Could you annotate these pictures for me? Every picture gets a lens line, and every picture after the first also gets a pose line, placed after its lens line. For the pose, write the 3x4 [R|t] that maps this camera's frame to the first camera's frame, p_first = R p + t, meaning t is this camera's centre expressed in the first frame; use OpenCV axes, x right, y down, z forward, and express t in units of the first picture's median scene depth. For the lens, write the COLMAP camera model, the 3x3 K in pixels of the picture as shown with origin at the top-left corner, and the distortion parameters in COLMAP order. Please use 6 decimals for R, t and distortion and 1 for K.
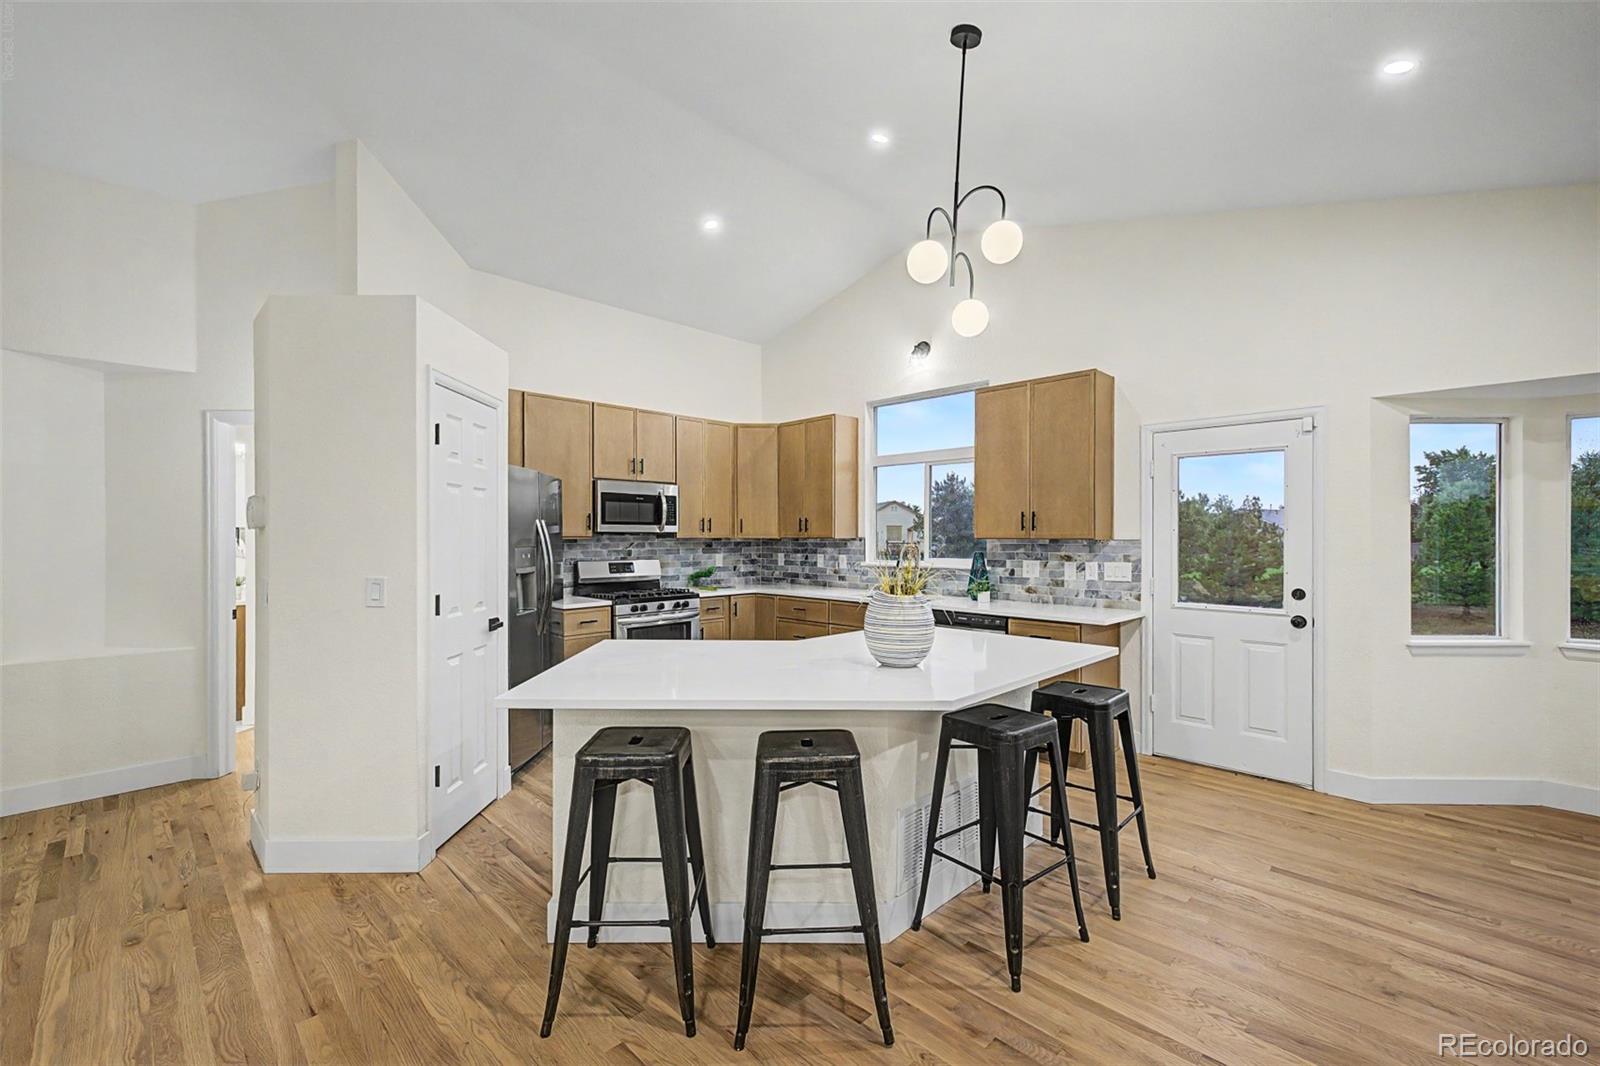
lens RADIAL K [[677.4, 0, 803.3], [0, 677.4, 531.3], [0, 0, 1]] dist [0.006563, -0.002445]
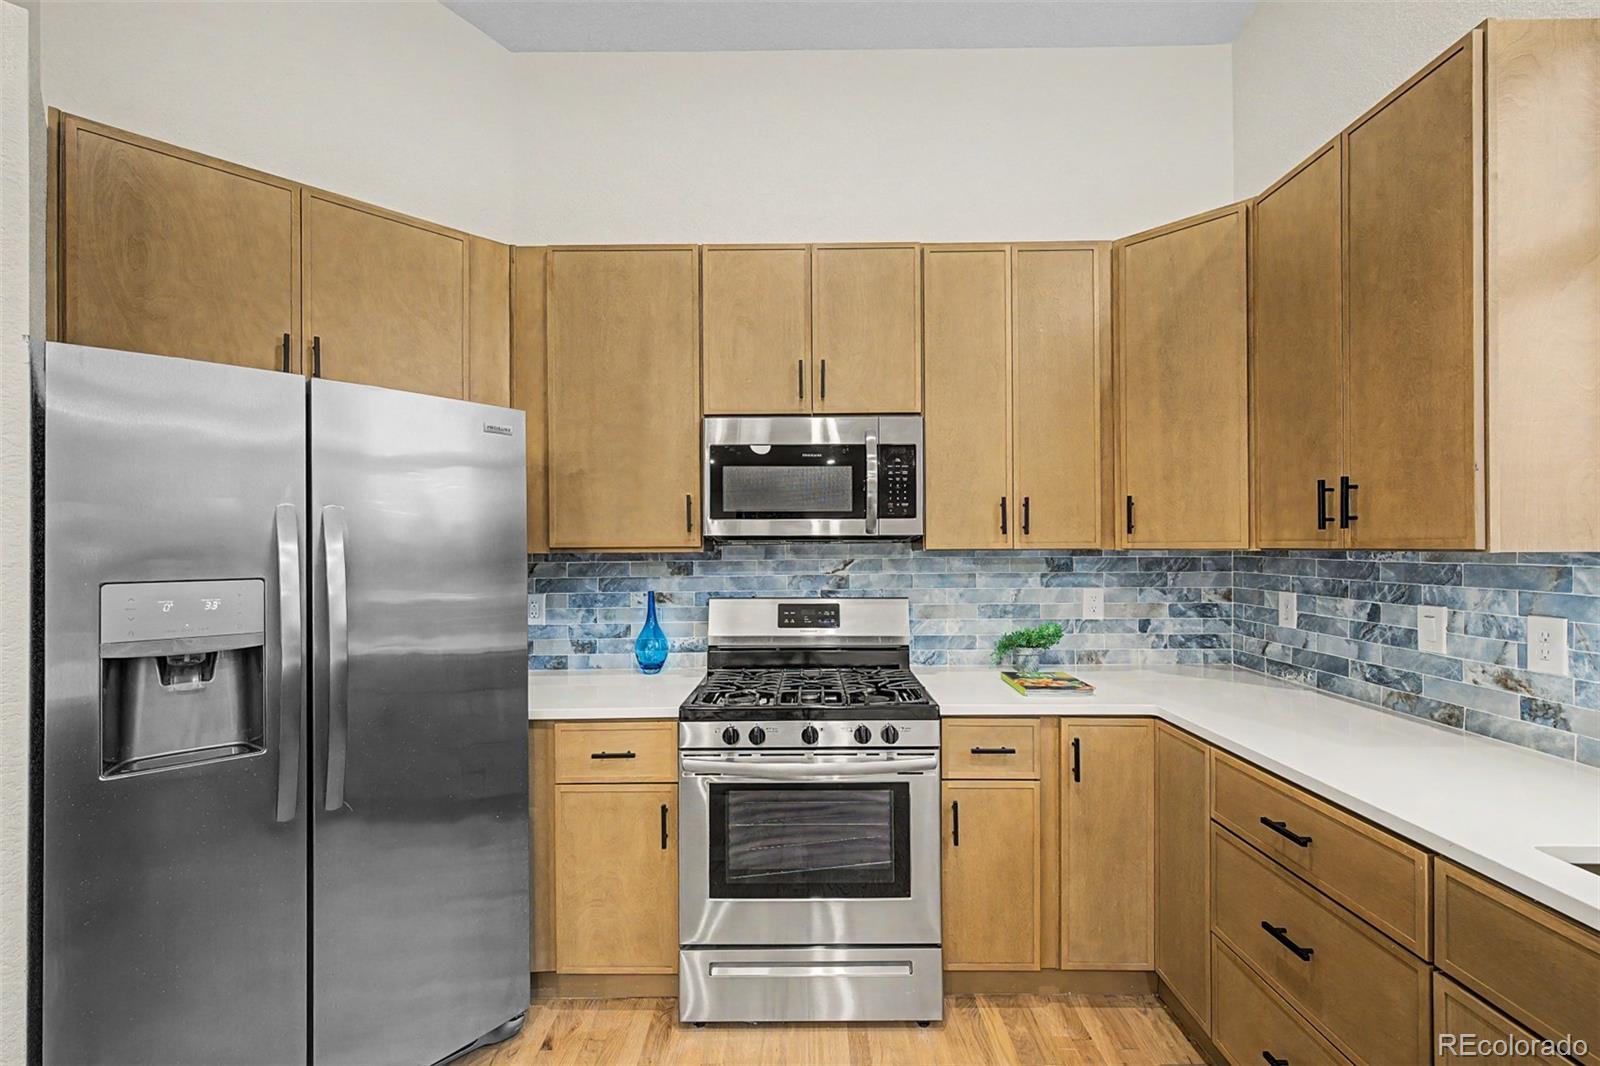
lens RADIAL K [[677.4, 0, 802.9], [0, 677.4, 541.9], [0, 0, 1]] dist [0.006563, -0.002445]
pose [[0.698704, -0.006117, -0.715385, 0.054690], [0.010271, 0.999946, 0.001482, 0.004326], [0.715337, -0.008383, 0.698729, 0.736179]]
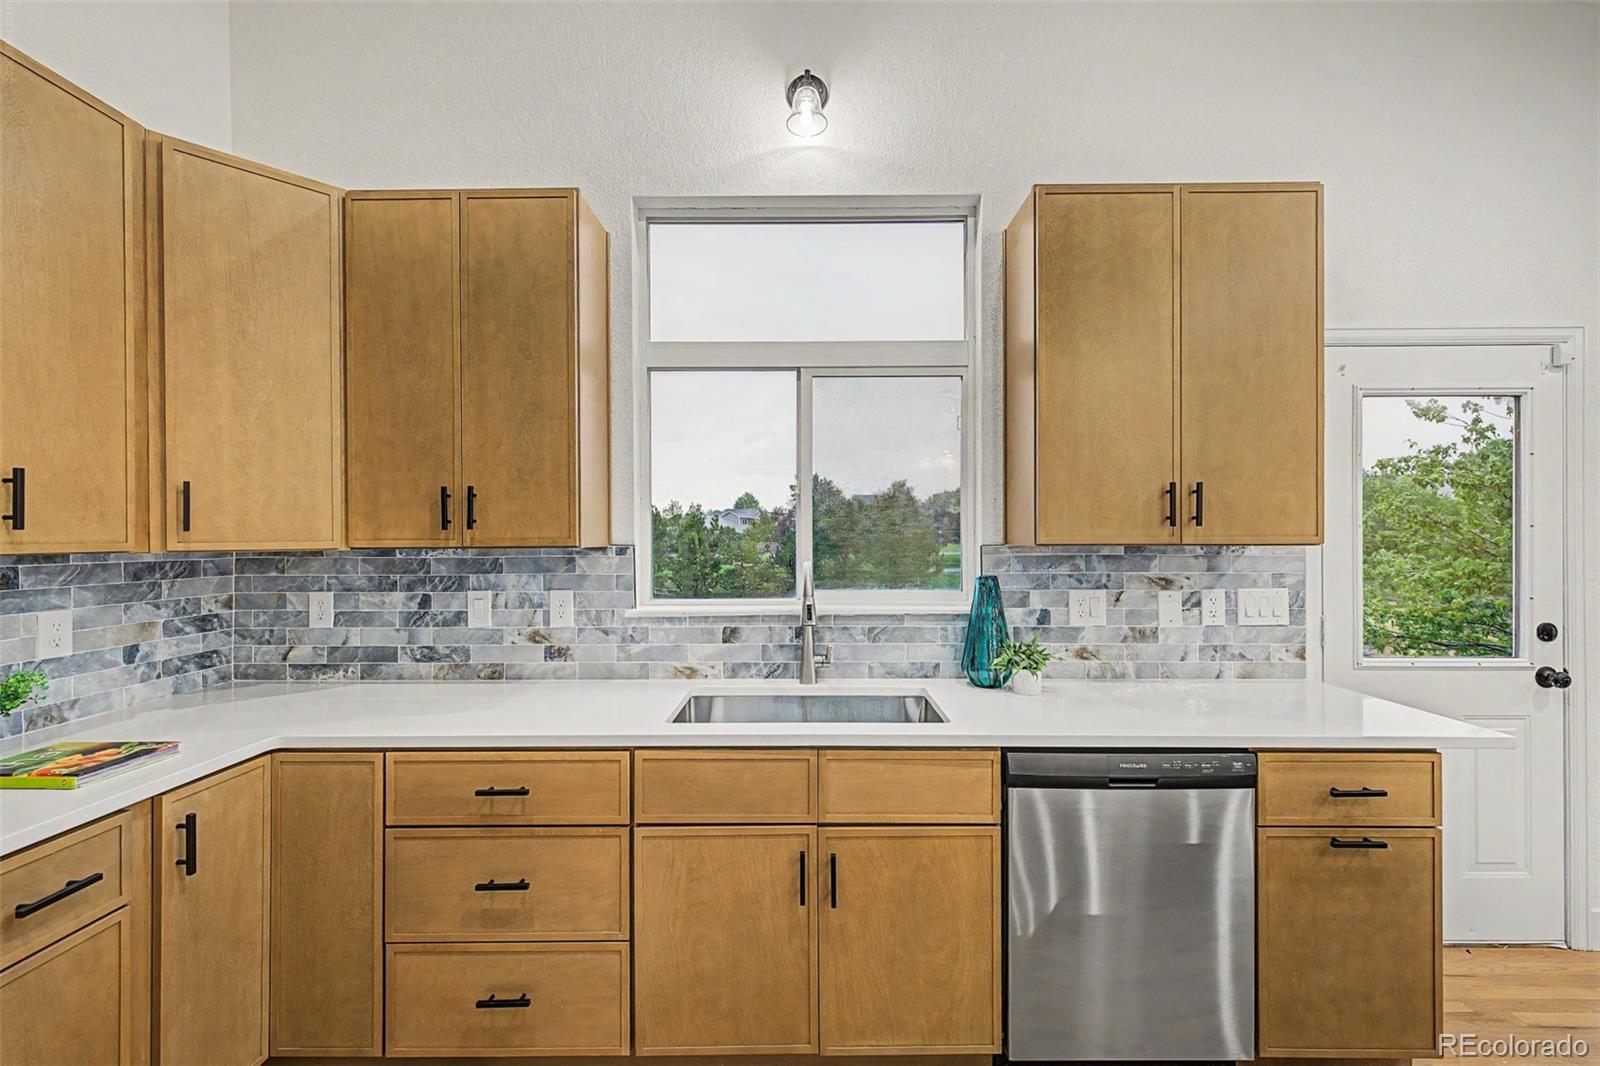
lens RADIAL K [[677.4, 0, 807.9], [0, 677.4, 534.2], [0, 0, 1]] dist [0.006563, -0.002445]
pose [[0.714486, -0.001279, 0.699648, -0.124161], [-0.000447, 0.999997, 0.002285, 0.002784], [-0.699650, -0.001945, 0.714484, 0.740360]]
